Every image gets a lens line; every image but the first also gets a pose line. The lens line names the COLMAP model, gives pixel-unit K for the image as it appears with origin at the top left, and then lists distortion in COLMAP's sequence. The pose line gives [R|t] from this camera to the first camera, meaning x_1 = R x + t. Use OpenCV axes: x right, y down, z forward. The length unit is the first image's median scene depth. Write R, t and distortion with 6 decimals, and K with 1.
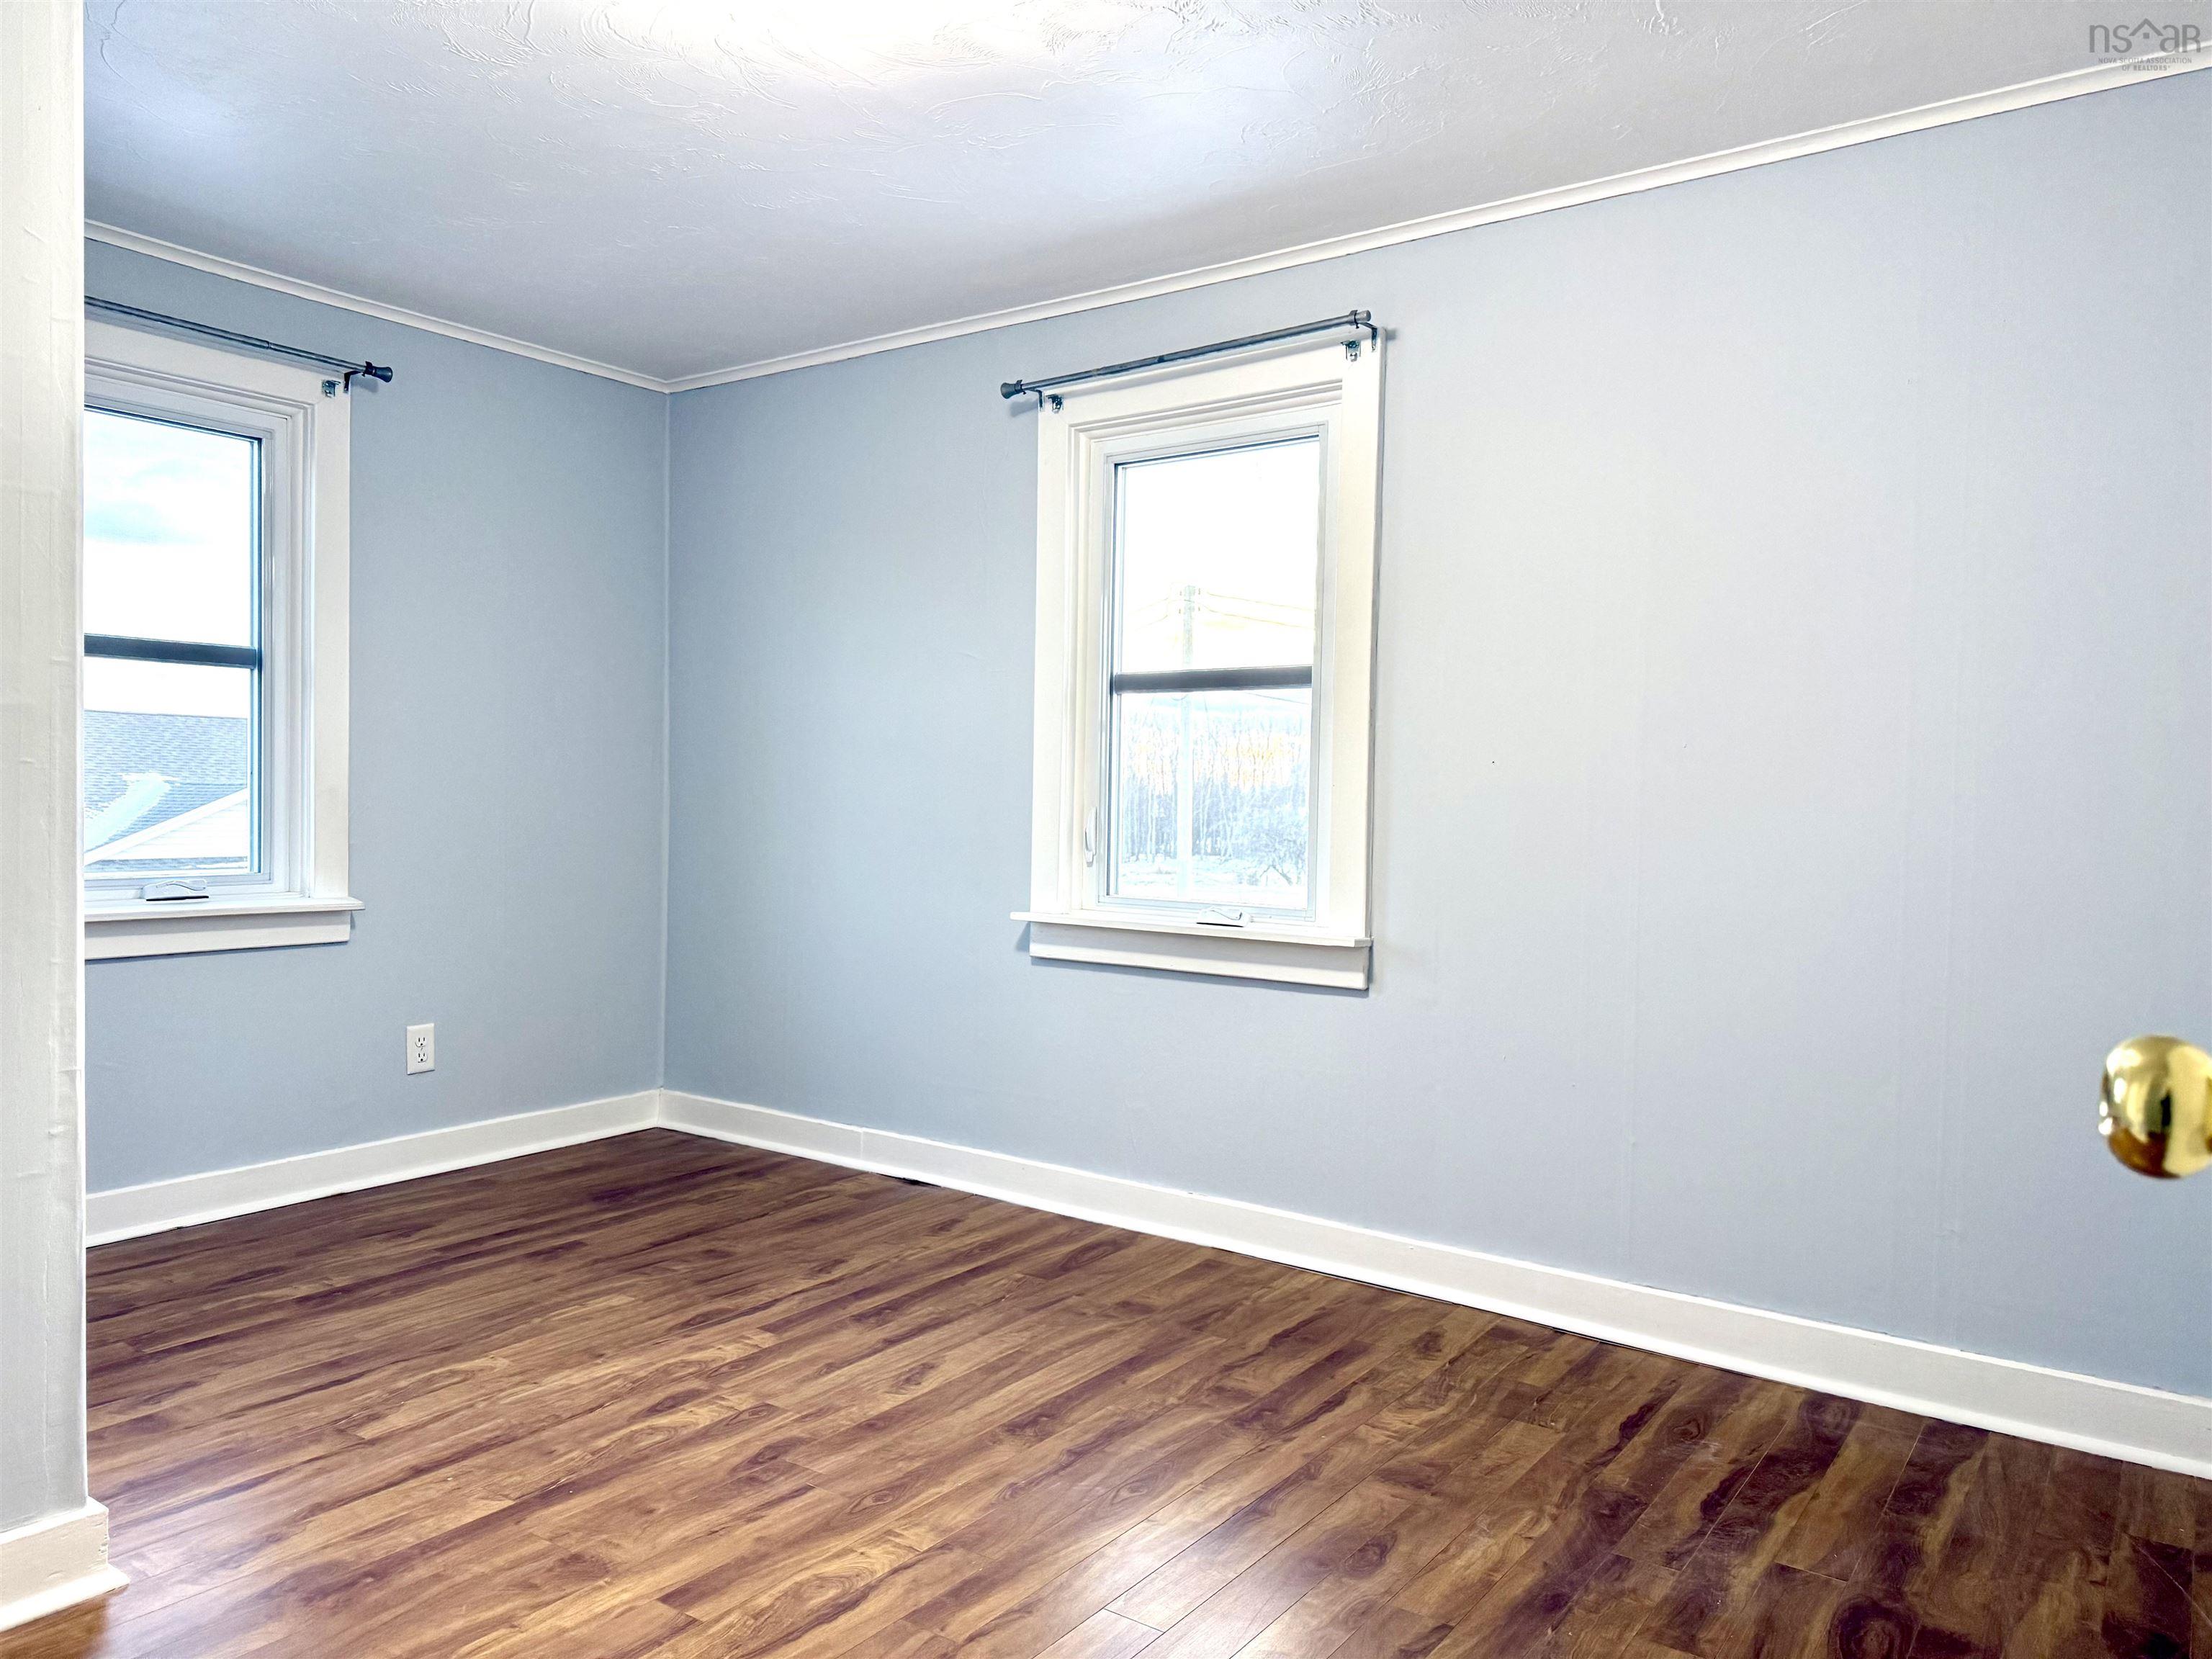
lens RADIAL K [[1548.1, 0, 1102.1], [0, 1548.1, 834.2], [0, 0, 1]] dist [0.040531, -0.041175]
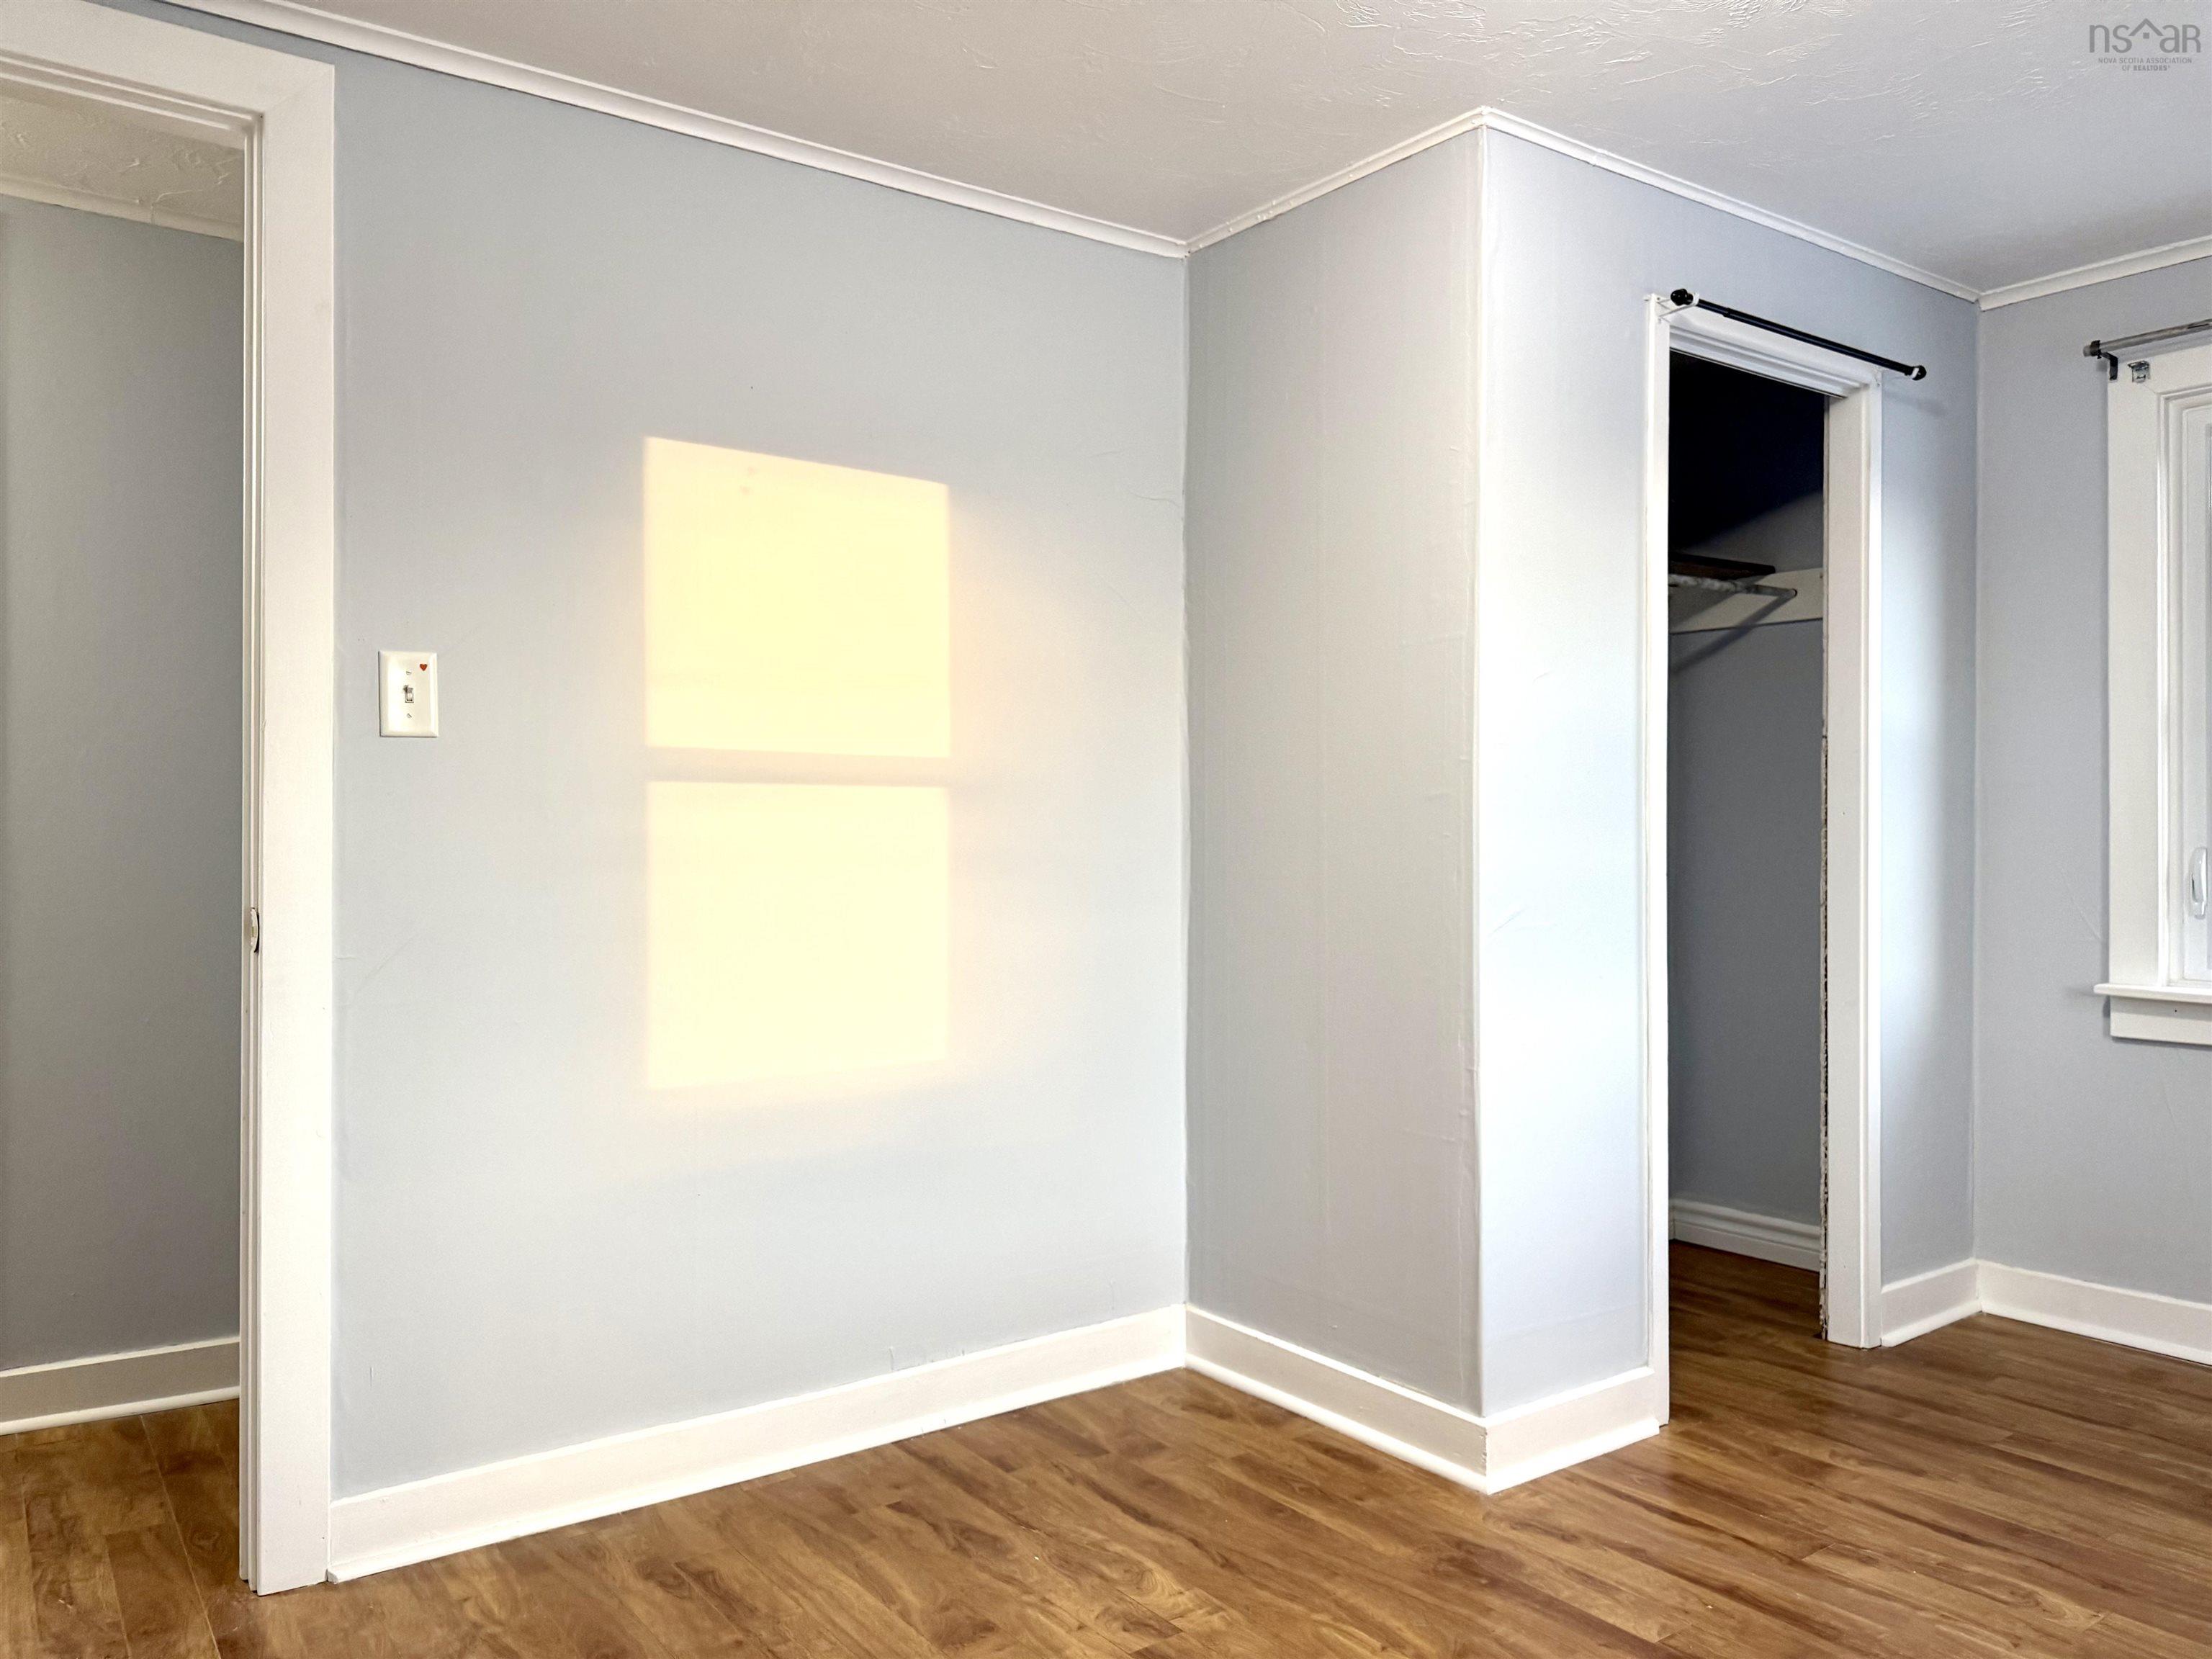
lens RADIAL K [[1548.1, 0, 1103.7], [0, 1548.1, 831.7], [0, 0, 1]] dist [0.040531, -0.041175]
pose [[-0.286911, -0.014689, -0.957845, 0.522251], [-0.032076, 0.999469, -0.005719, -0.023894], [0.957420, 0.029083, -0.287230, 0.830213]]
